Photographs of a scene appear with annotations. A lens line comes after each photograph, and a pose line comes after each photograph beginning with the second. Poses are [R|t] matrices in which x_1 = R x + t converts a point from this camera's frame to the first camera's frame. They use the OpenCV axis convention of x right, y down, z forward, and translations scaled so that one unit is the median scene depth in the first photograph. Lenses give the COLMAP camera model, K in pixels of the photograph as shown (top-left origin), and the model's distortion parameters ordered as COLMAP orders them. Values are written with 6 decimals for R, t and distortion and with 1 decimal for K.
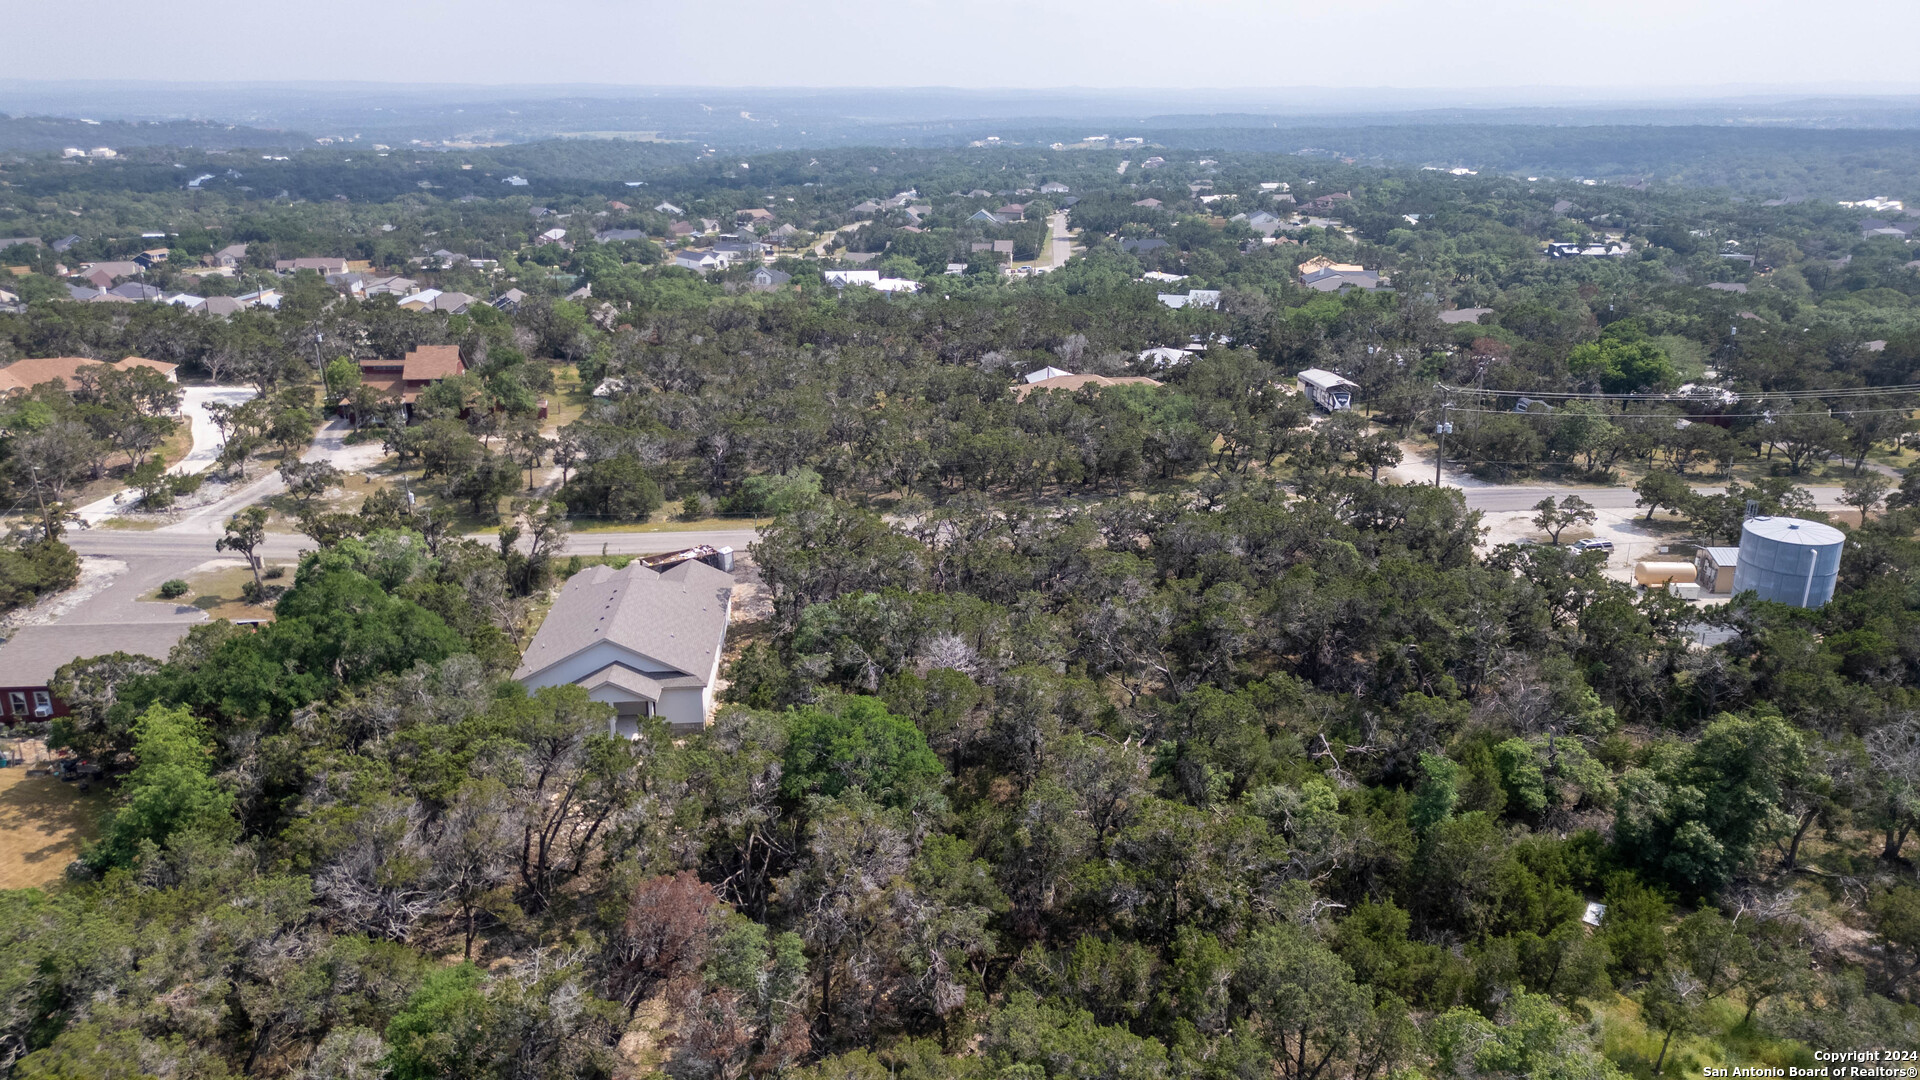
lens RADIAL K [[1318.3, 0, 960.4], [0, 1318.3, 549.8], [0, 0, 1]] dist [0.077361, -0.080061]
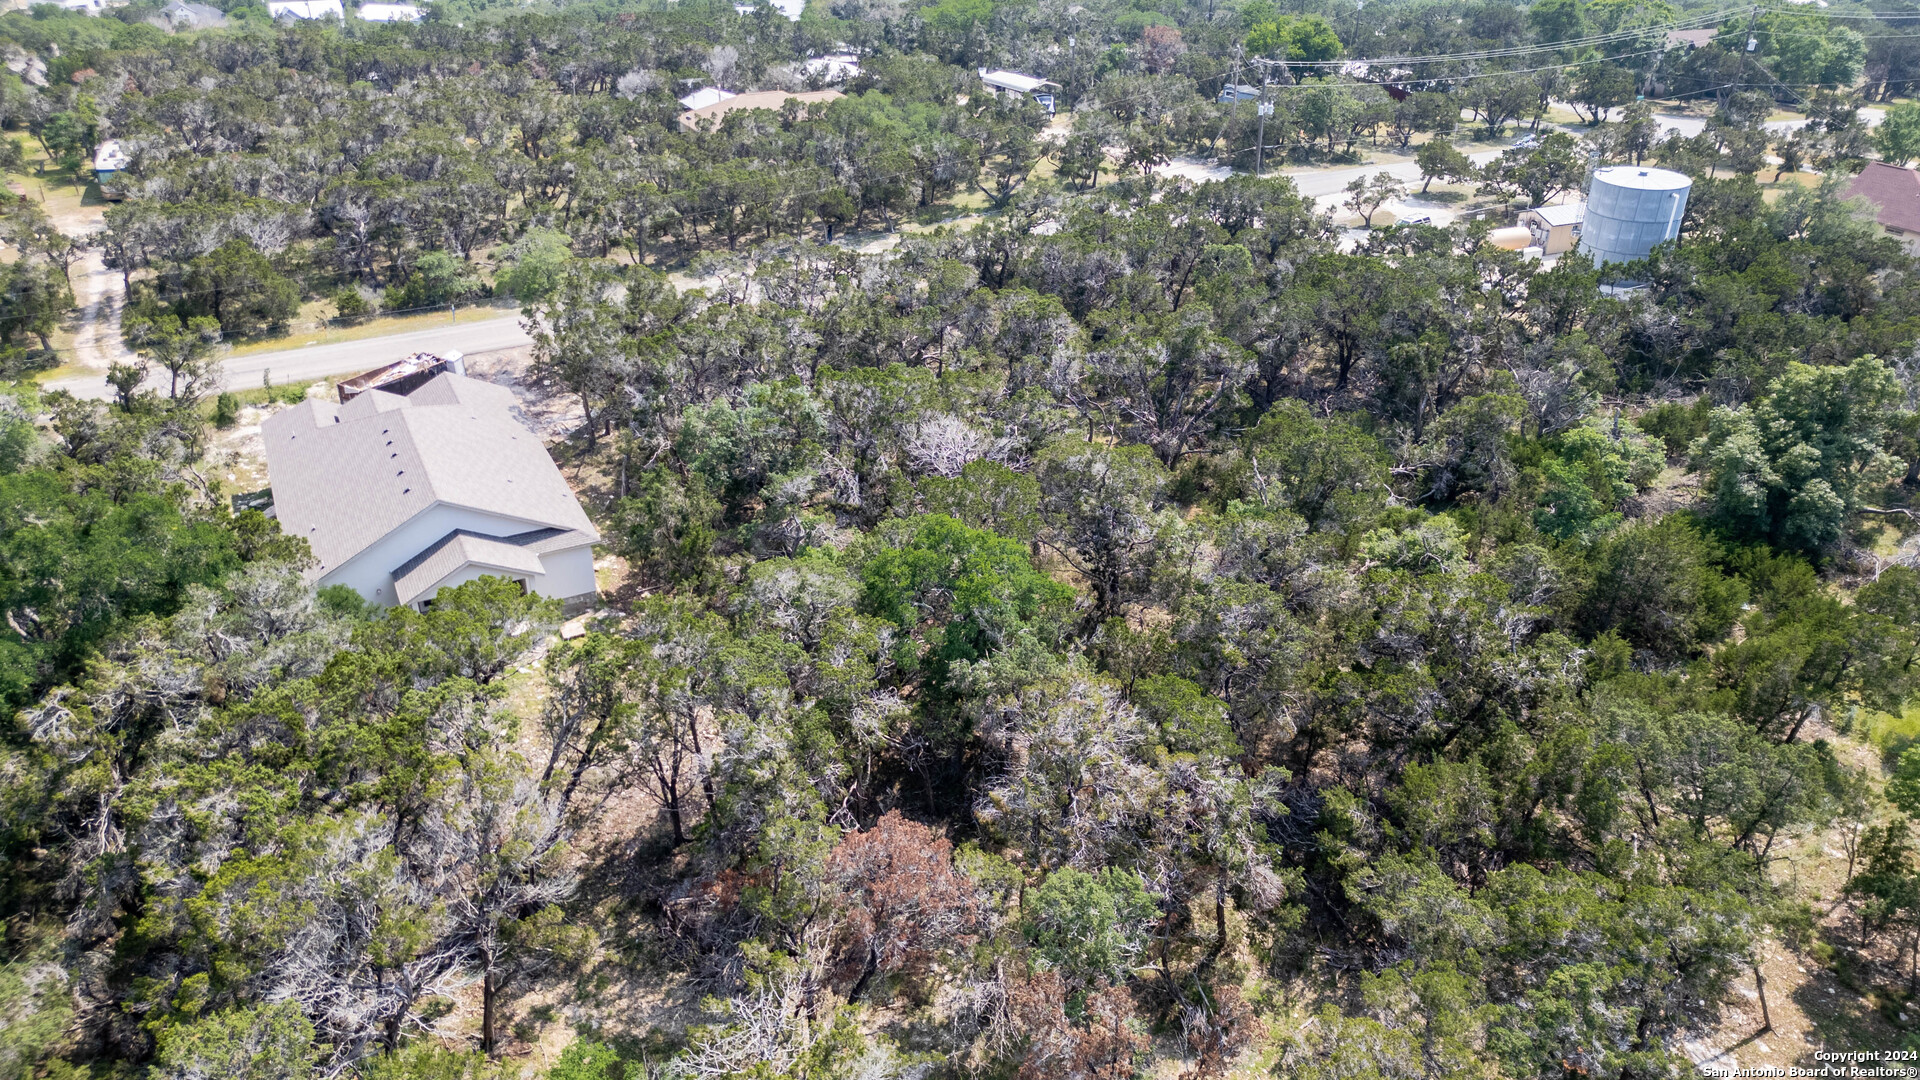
lens RADIAL K [[1318.3, 0, 960.4], [0, 1318.3, 549.8], [0, 0, 1]] dist [0.077361, -0.080061]
pose [[0.918833, -0.190989, 0.345354, -0.188637], [0.125889, 0.971224, 0.202177, -0.008983], [-0.374030, -0.142291, 0.916436, 0.196272]]
